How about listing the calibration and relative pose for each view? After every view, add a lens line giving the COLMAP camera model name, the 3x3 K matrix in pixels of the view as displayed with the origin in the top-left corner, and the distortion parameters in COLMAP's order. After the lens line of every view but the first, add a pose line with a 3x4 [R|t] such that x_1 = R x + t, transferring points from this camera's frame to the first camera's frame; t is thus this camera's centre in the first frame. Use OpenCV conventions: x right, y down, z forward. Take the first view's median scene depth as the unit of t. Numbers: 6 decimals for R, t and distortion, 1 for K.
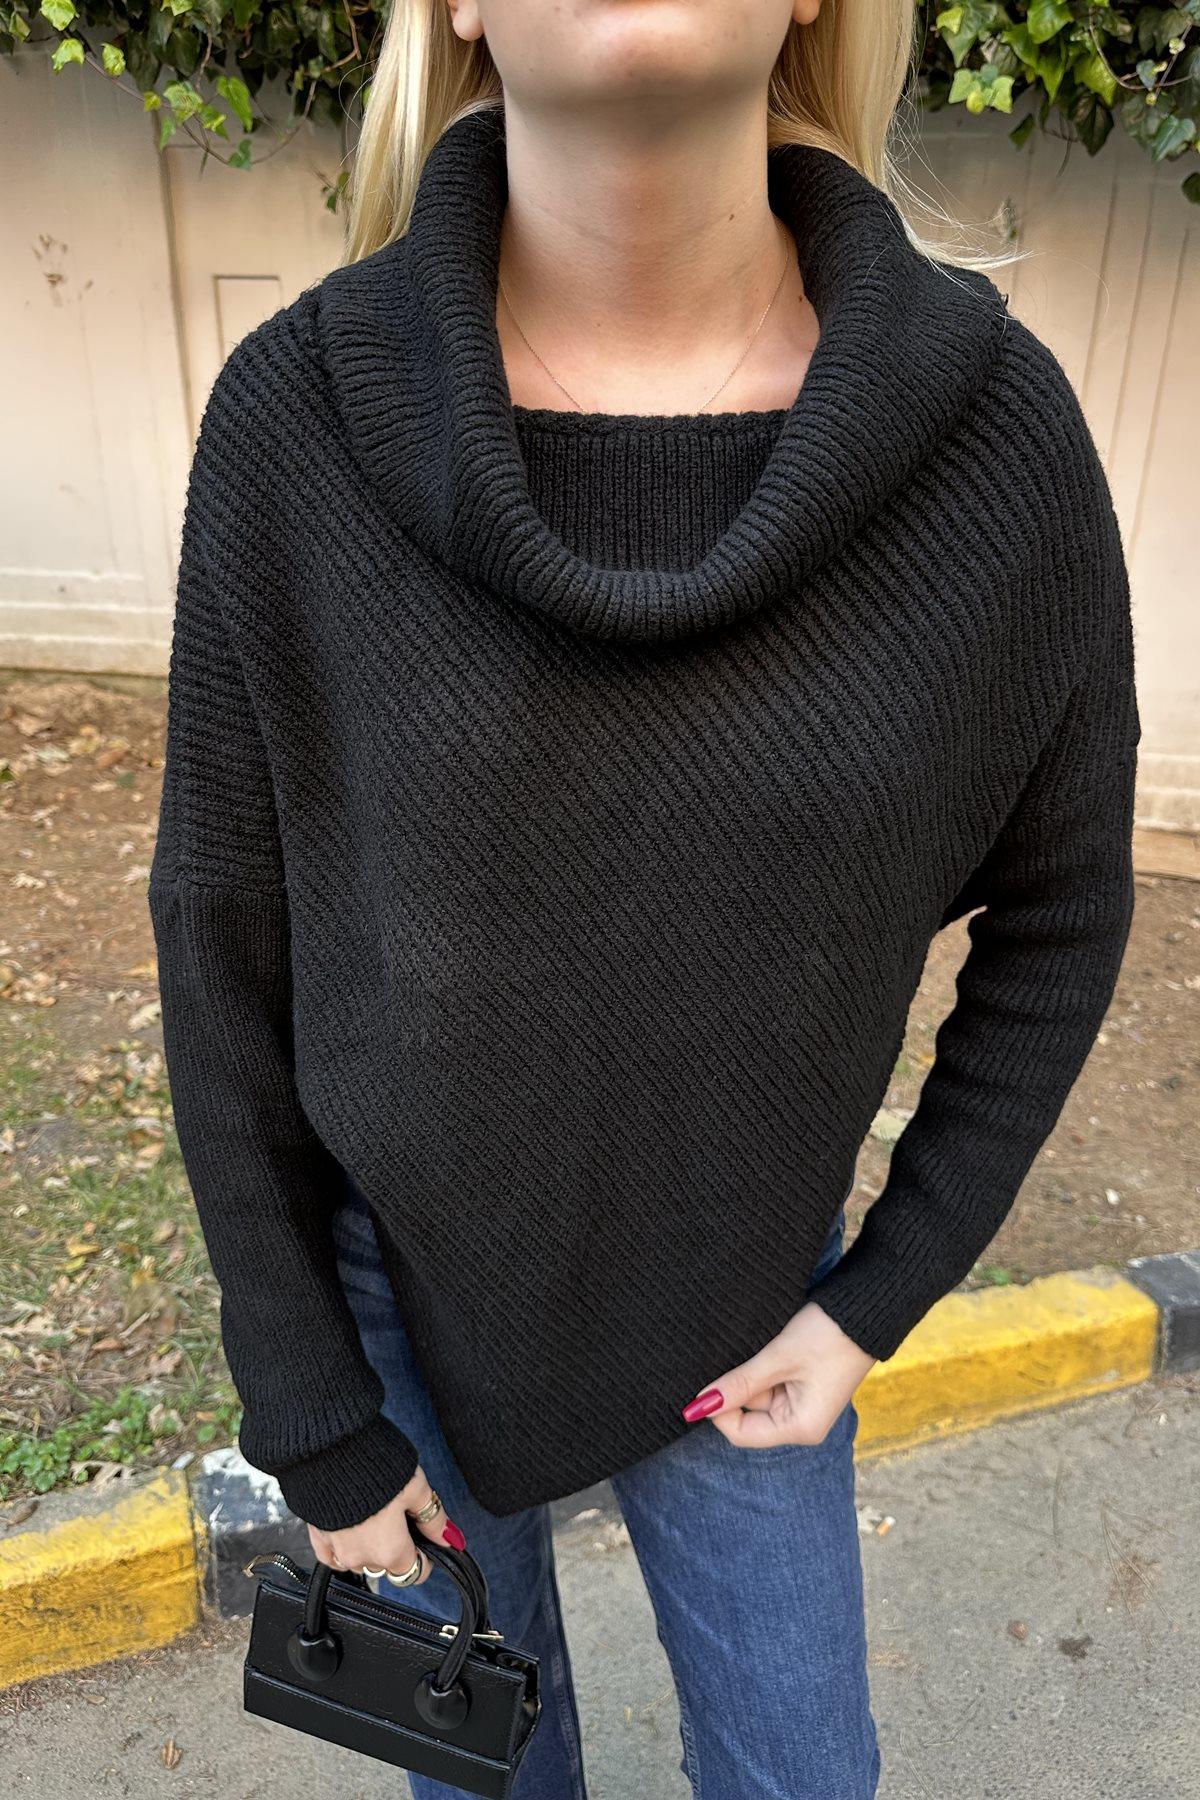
lens RADIAL K [[1242.7, 0, 586.8], [0, 1242.7, 869.5], [0, 0, 1]] dist [-0.002357, -0.003114]
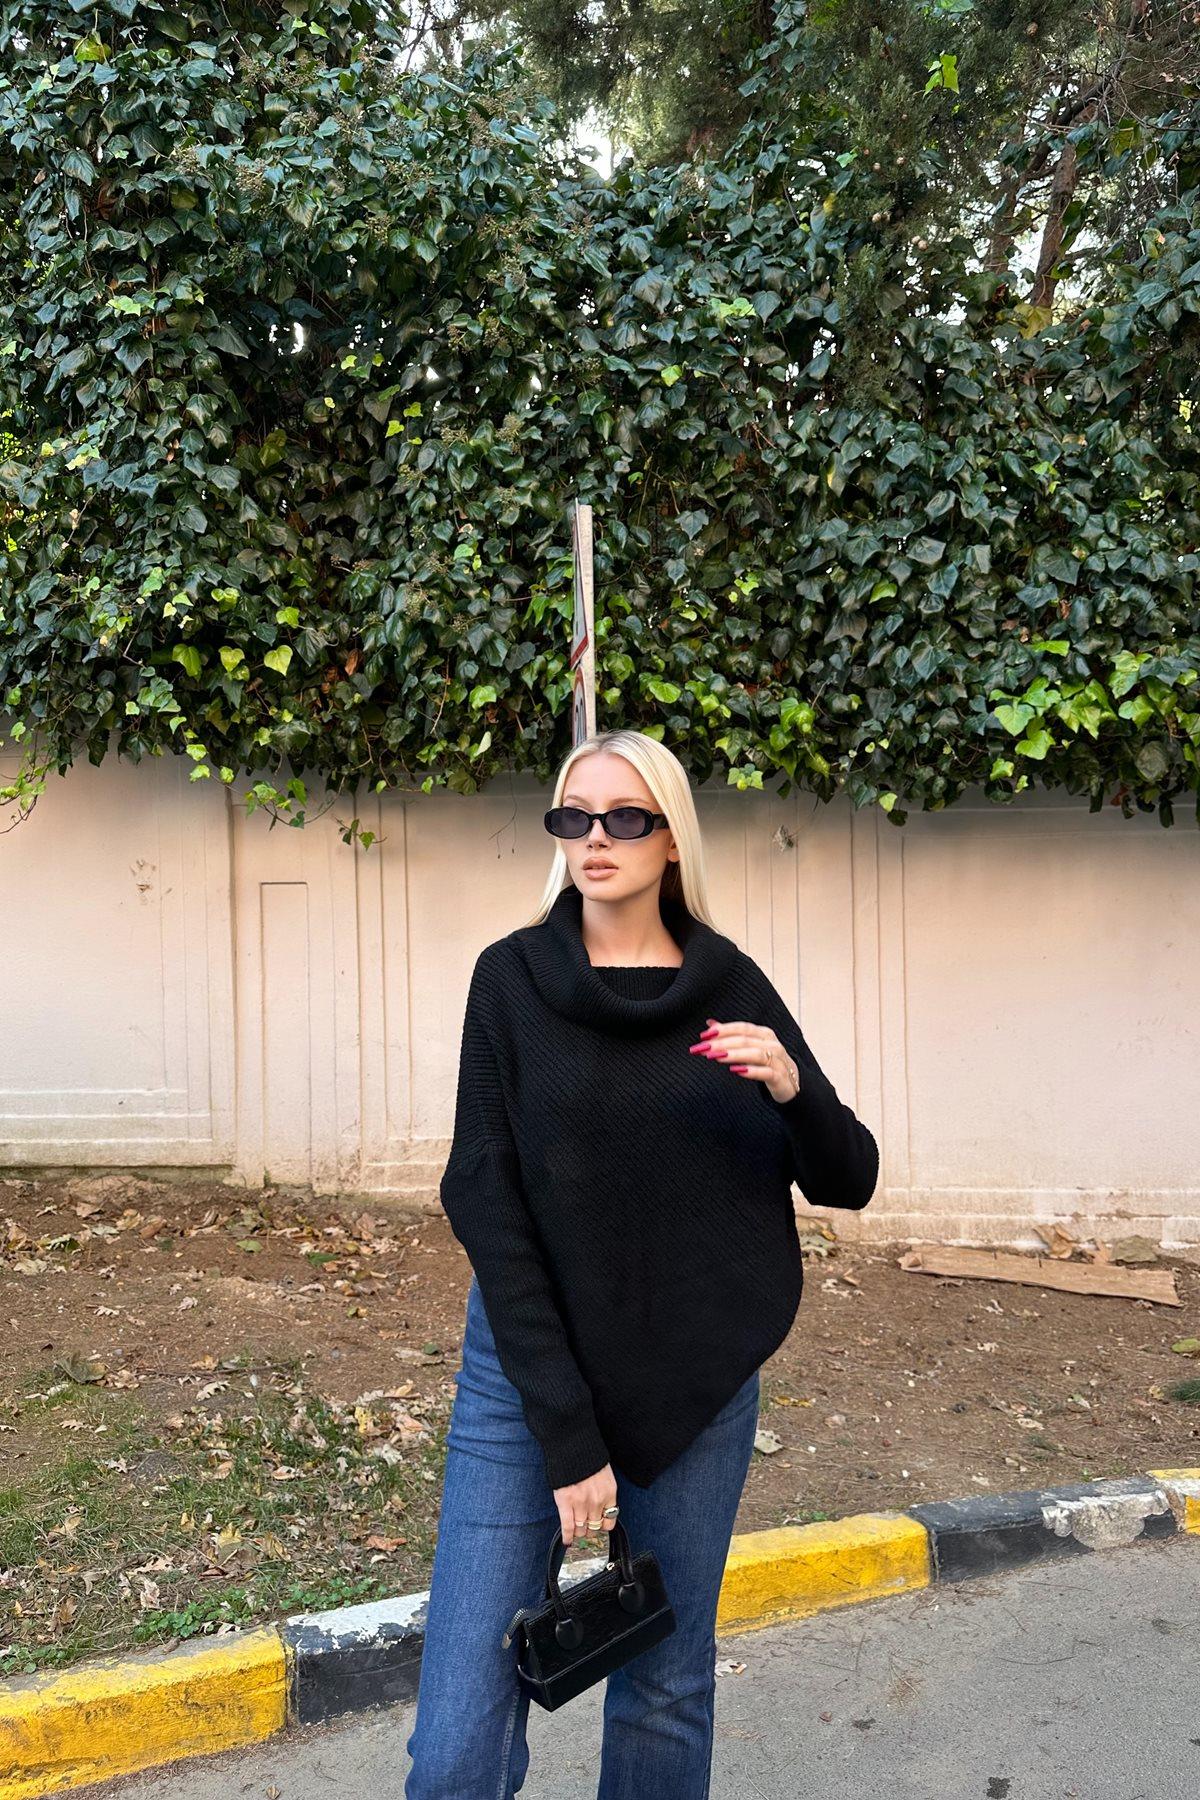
lens RADIAL K [[1661.8, 0, 637.0], [0, 1661.8, 899.8], [0, 0, 1]] dist [0.105197, -0.174599]
pose [[0.997071, -0.032327, 0.069318, 0.005963], [0.055547, 0.929070, -0.365709, 0.352416], [-0.052579, 0.368488, 0.928144, -1.045140]]
